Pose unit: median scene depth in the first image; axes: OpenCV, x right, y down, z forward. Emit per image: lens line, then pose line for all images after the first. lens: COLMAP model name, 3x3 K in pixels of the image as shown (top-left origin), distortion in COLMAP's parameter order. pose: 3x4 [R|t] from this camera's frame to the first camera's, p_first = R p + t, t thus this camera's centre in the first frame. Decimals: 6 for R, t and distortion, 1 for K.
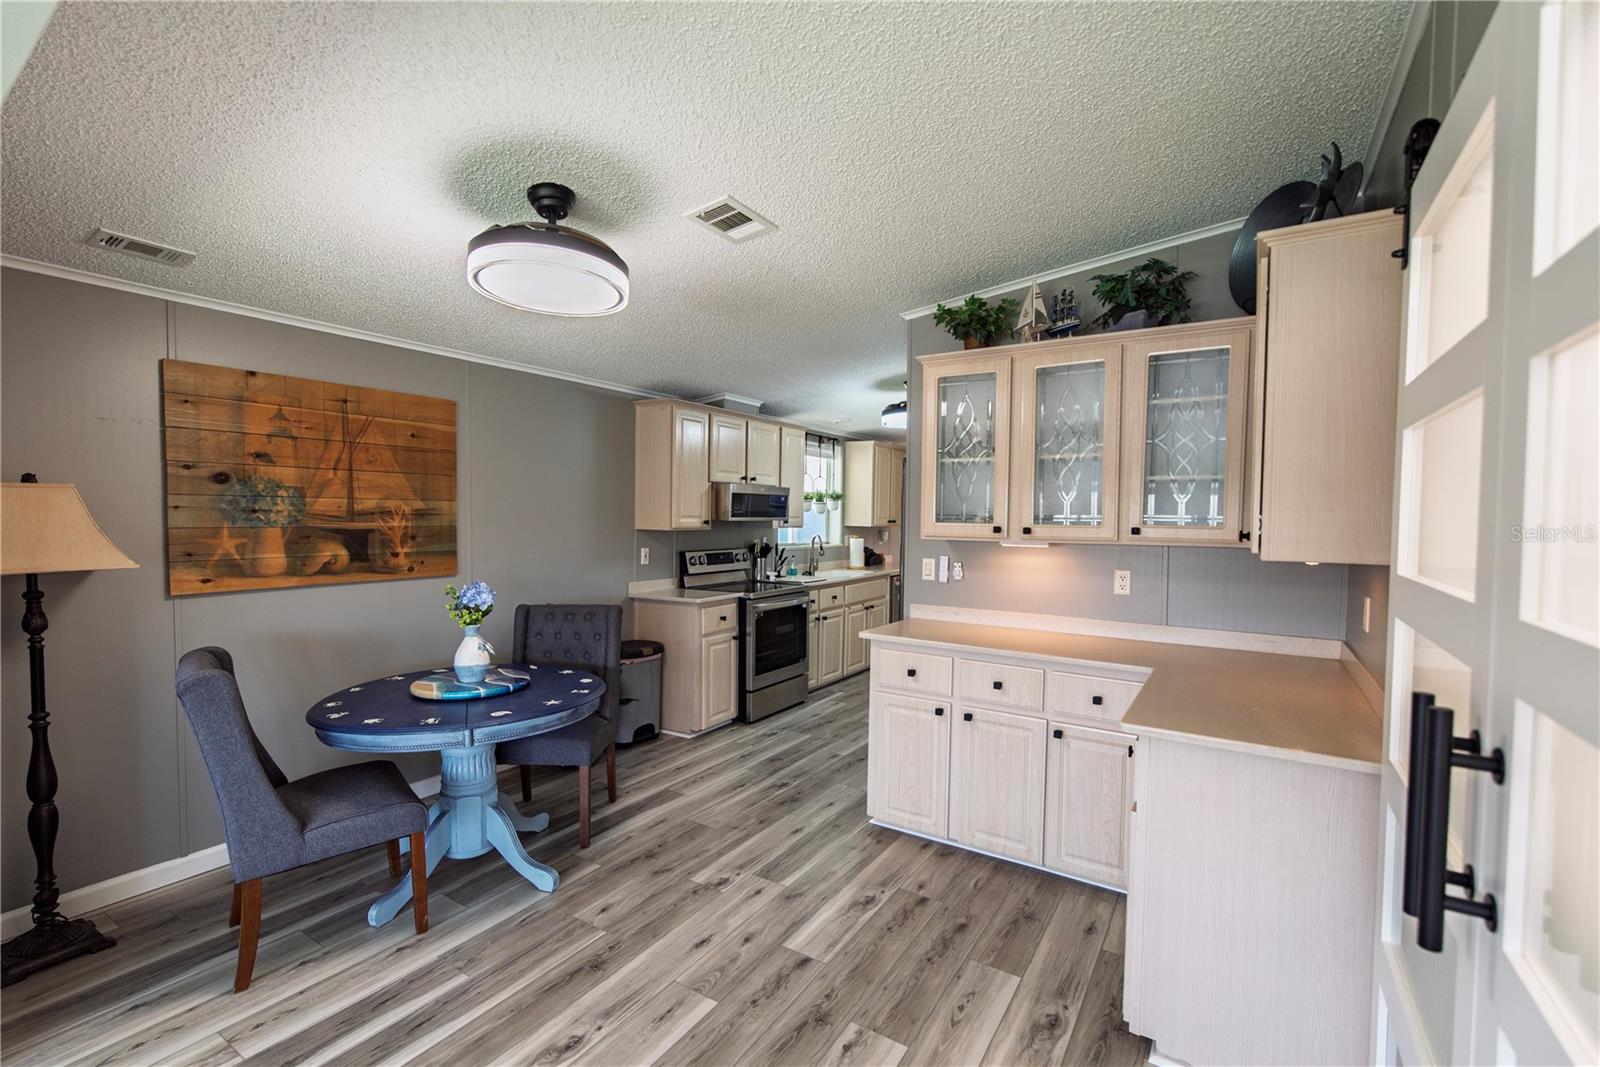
lens RADIAL K [[701.0, 0, 804.4], [0, 701.0, 535.8], [0, 0, 1]] dist [0.001646, -0.000016]
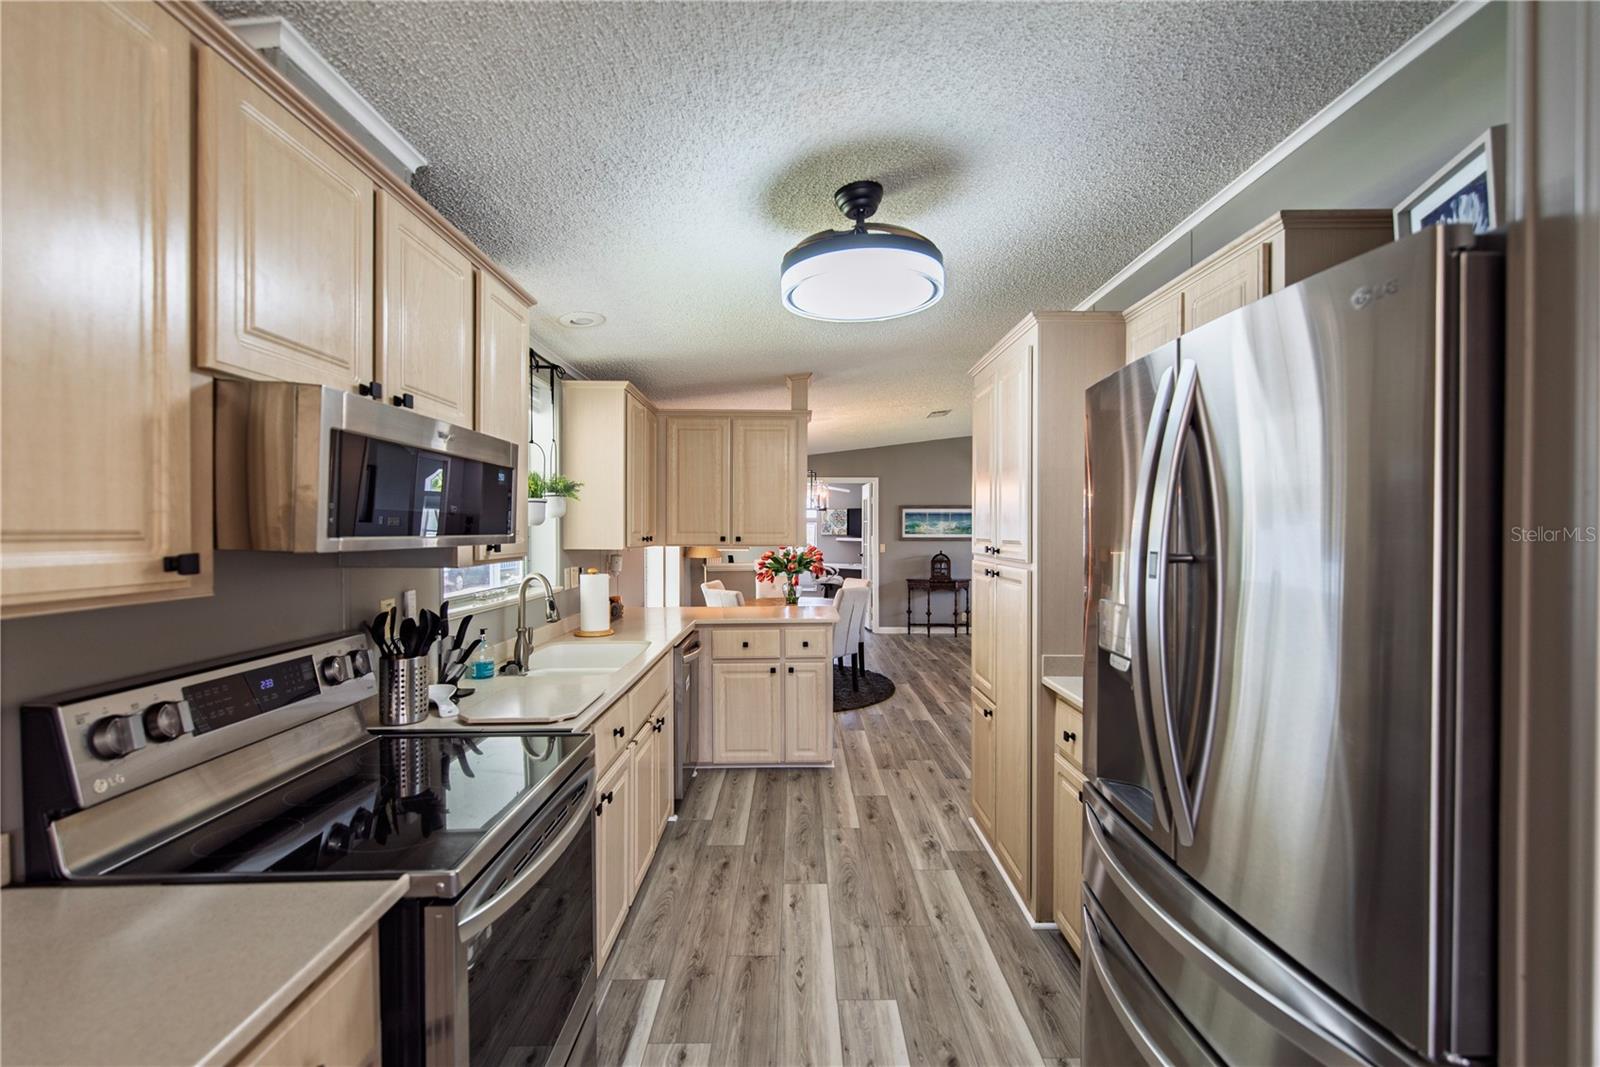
lens RADIAL K [[701.0, 0, 804.4], [0, 701.0, 535.8], [0, 0, 1]] dist [0.001646, -0.000016]
pose [[0.844557, -0.017904, 0.535166, -0.089602], [0.029231, 0.999492, -0.012690, -0.018124], [-0.534667, 0.026361, 0.844652, 0.681480]]
